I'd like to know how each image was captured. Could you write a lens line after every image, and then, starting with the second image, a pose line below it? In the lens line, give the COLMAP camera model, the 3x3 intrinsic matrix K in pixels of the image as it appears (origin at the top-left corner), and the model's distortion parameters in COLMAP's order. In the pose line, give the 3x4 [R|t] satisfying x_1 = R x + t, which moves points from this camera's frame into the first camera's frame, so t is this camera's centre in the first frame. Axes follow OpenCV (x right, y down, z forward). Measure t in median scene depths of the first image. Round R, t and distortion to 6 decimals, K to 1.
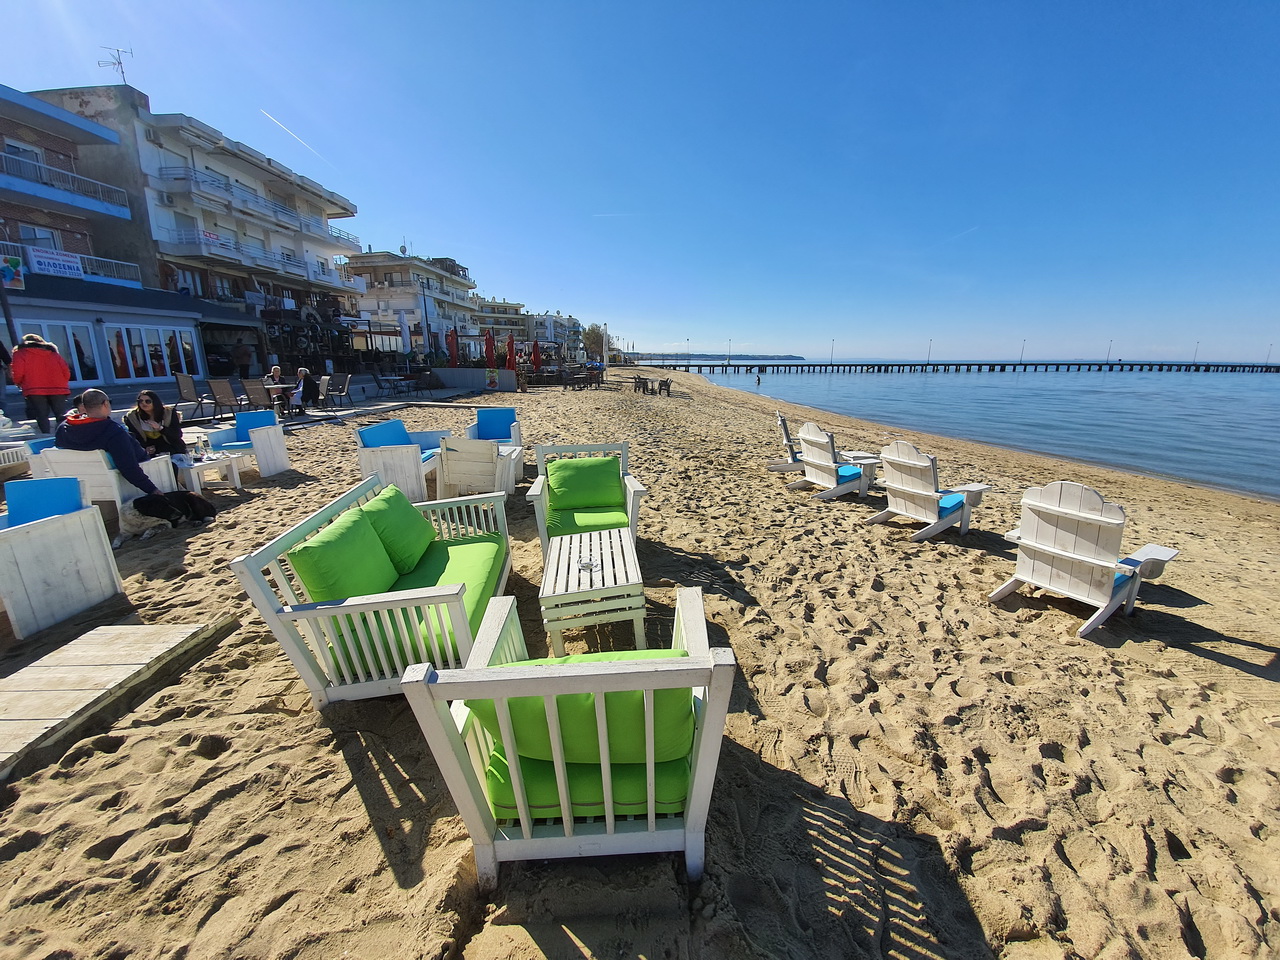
lens RADIAL K [[512.6, 0, 640.0], [0, 512.6, 480.0], [0, 0, 1]] dist [0.000554, -0.013925]
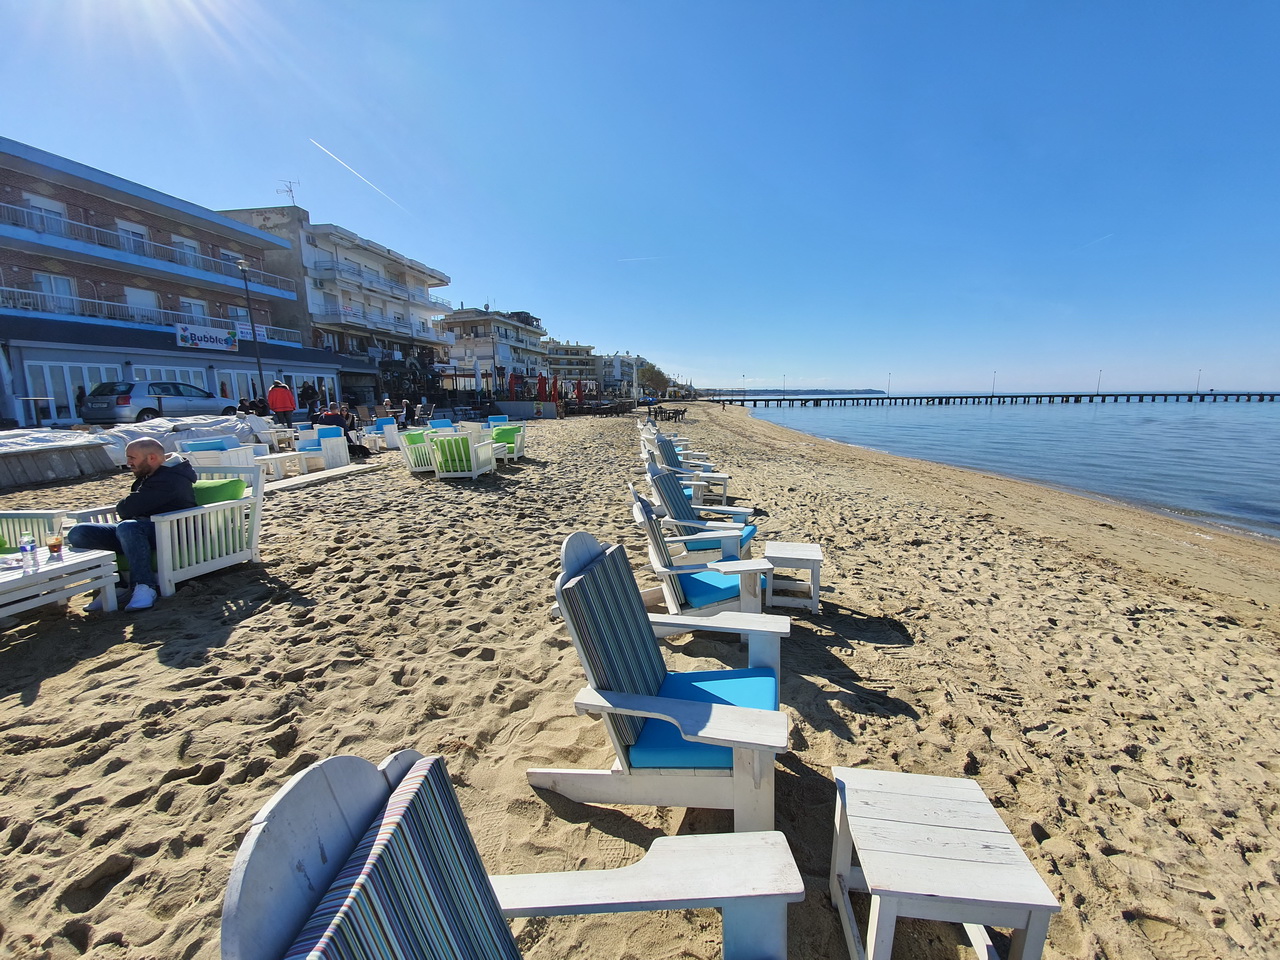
lens RADIAL K [[512.6, 0, 640.0], [0, 512.6, 480.0], [0, 0, 1]] dist [0.000554, -0.013925]
pose [[0.989627, 0.011396, -0.143209, 0.123682], [-0.021148, 0.997545, -0.066764, 0.050728], [0.142097, 0.069100, 0.987438, -0.193403]]
